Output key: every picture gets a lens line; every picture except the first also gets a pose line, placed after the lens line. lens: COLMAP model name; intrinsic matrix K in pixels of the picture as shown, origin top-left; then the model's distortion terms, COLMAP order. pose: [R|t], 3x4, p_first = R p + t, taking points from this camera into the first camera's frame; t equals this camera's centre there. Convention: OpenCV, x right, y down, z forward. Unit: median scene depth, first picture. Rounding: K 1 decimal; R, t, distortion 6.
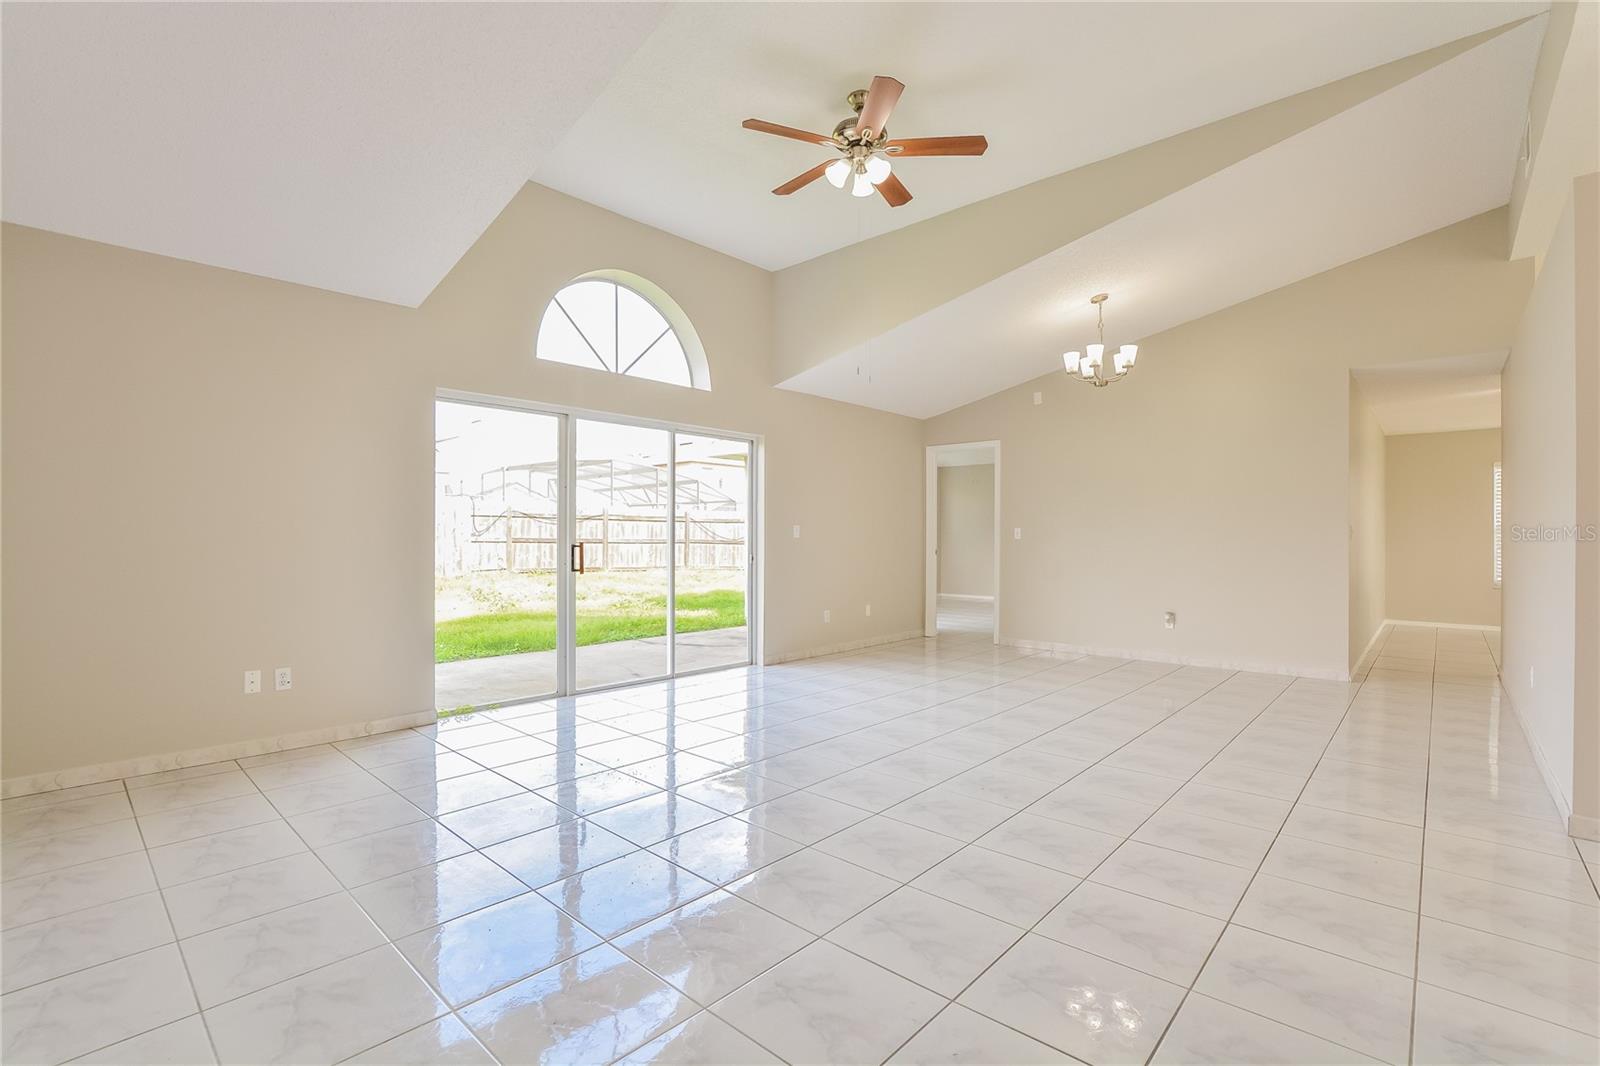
lens RADIAL K [[715.0, 0, 799.2], [0, 715.0, 538.1], [0, 0, 1]] dist [-0.017612, 0.000712]
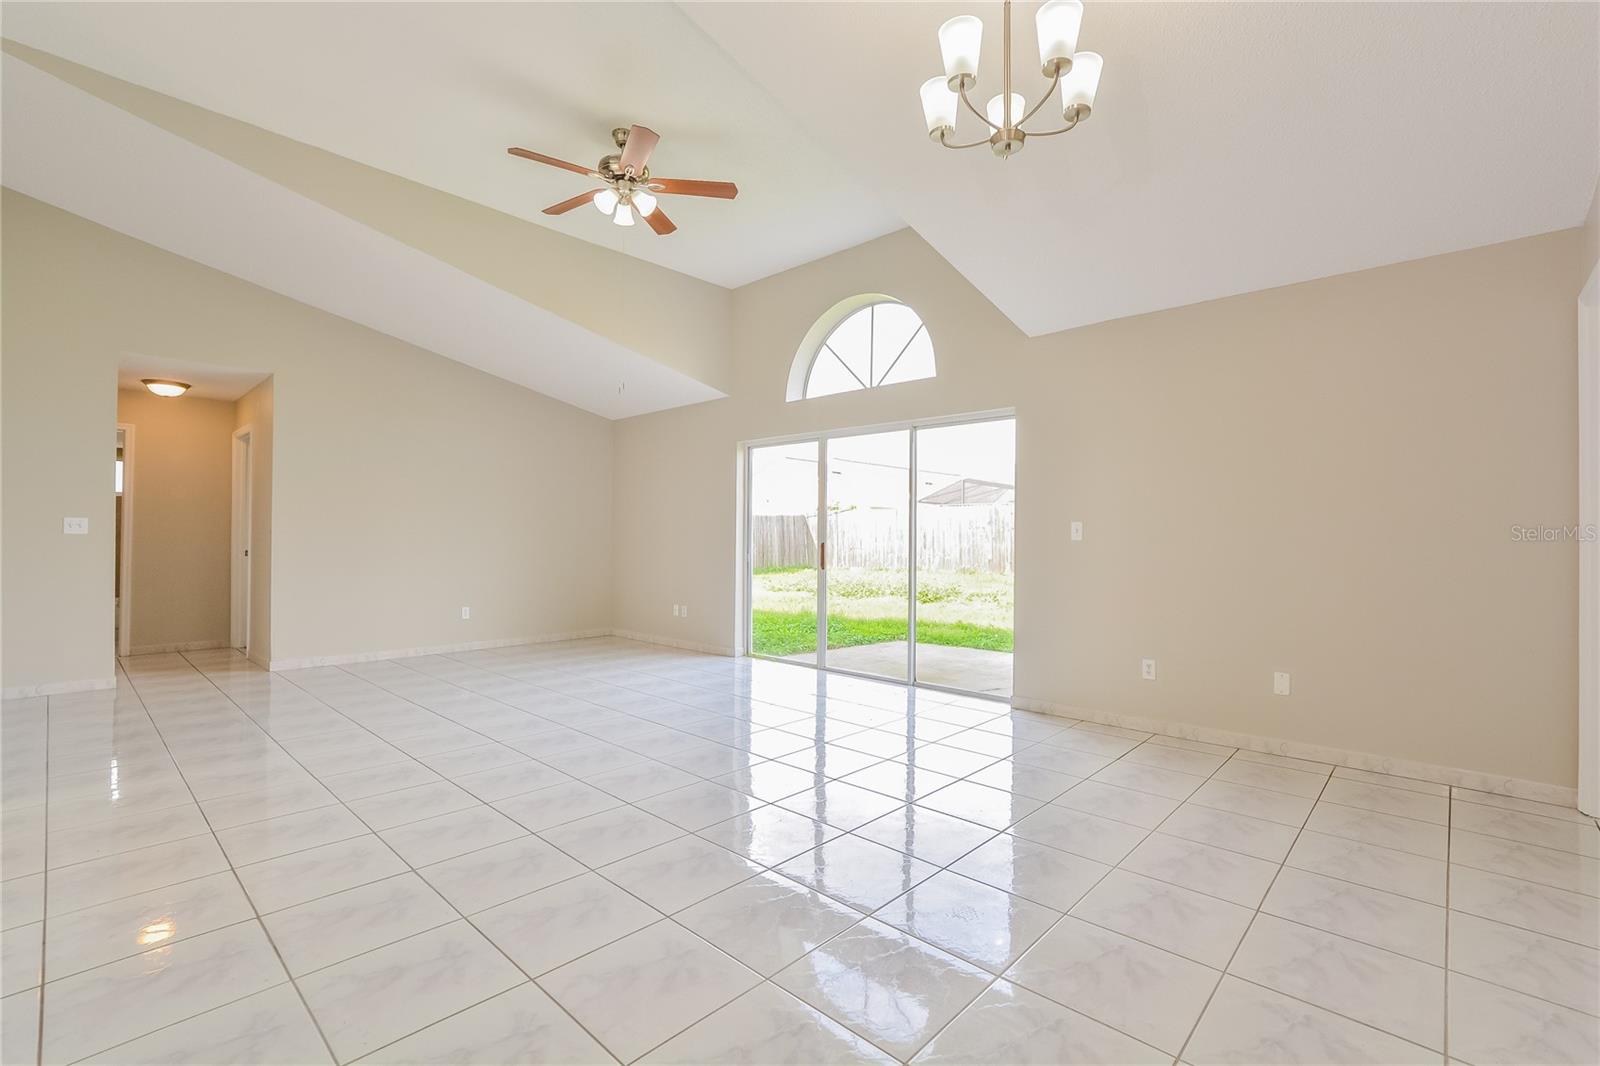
lens RADIAL K [[715.0, 0, 802.7], [0, 715.0, 529.4], [0, 0, 1]] dist [-0.017612, 0.000712]
pose [[-0.004151, -0.018172, -0.999826, 0.703495], [-0.010485, 0.999781, -0.018128, 0.004433], [0.999936, 0.010408, -0.004341, 0.768967]]
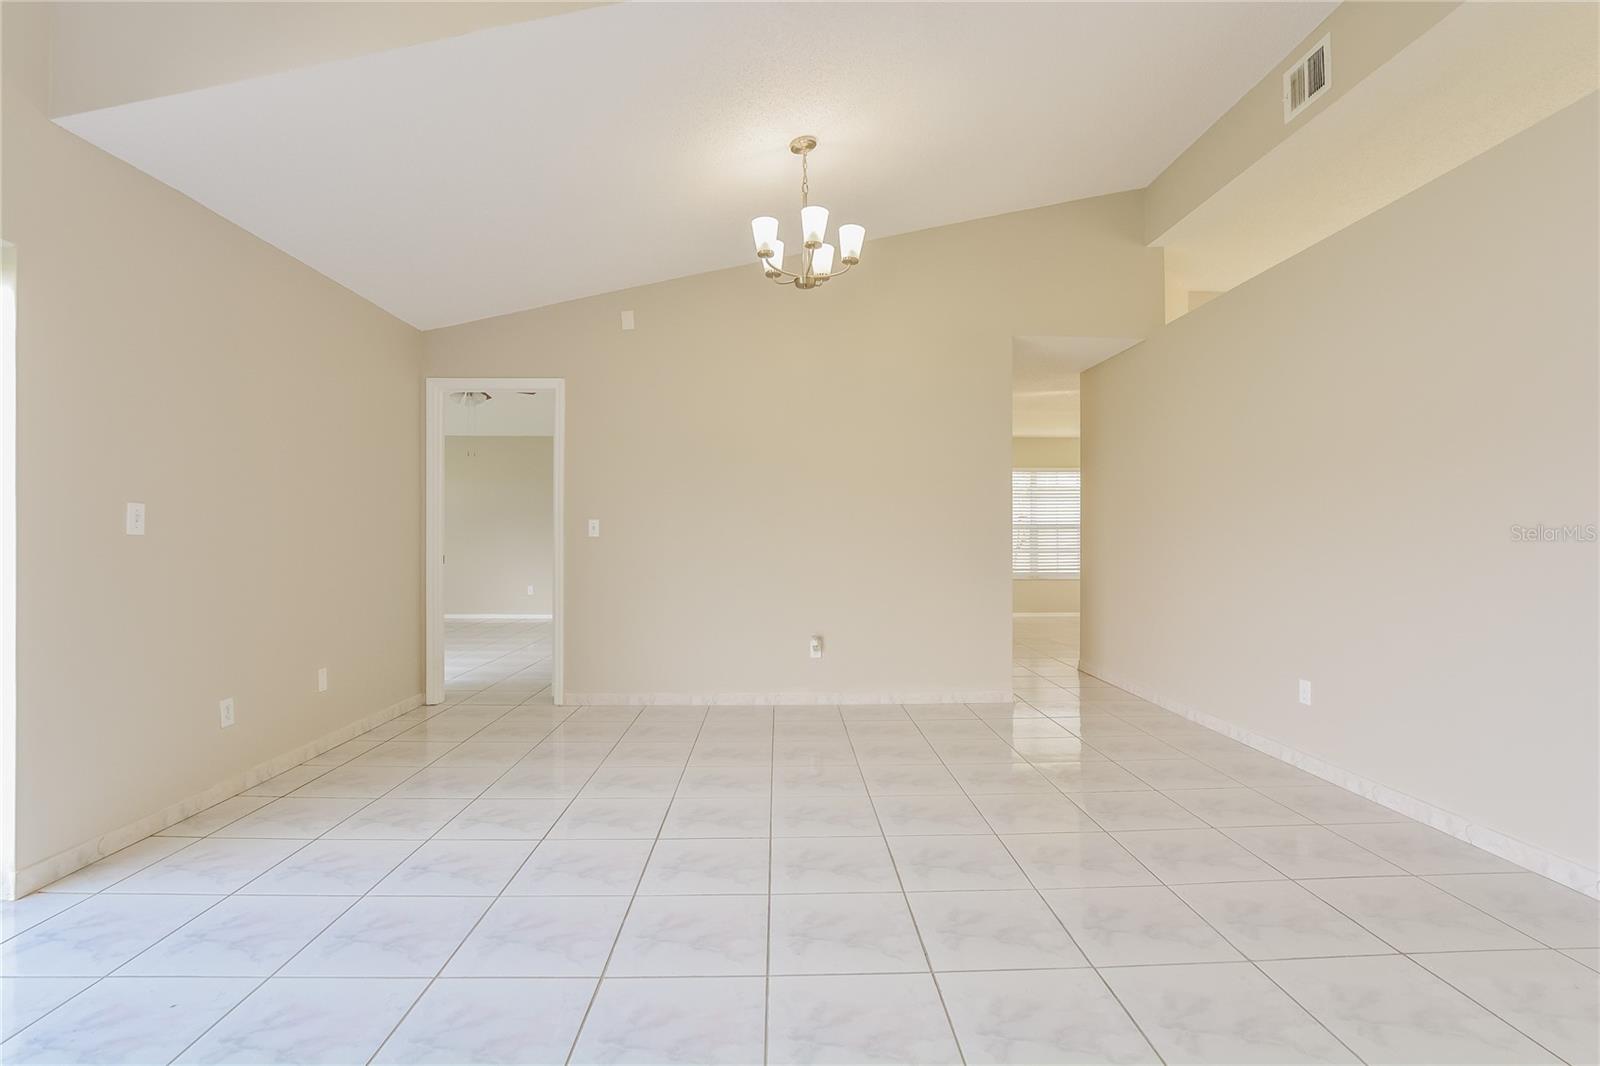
lens RADIAL K [[715.0, 0, 790.5], [0, 715.0, 544.8], [0, 0, 1]] dist [-0.017612, 0.000712]
pose [[0.720427, -0.008716, 0.693476, -0.012980], [0.001794, 0.999941, 0.010705, 0.001761], [-0.693529, -0.006468, 0.720400, 0.485679]]
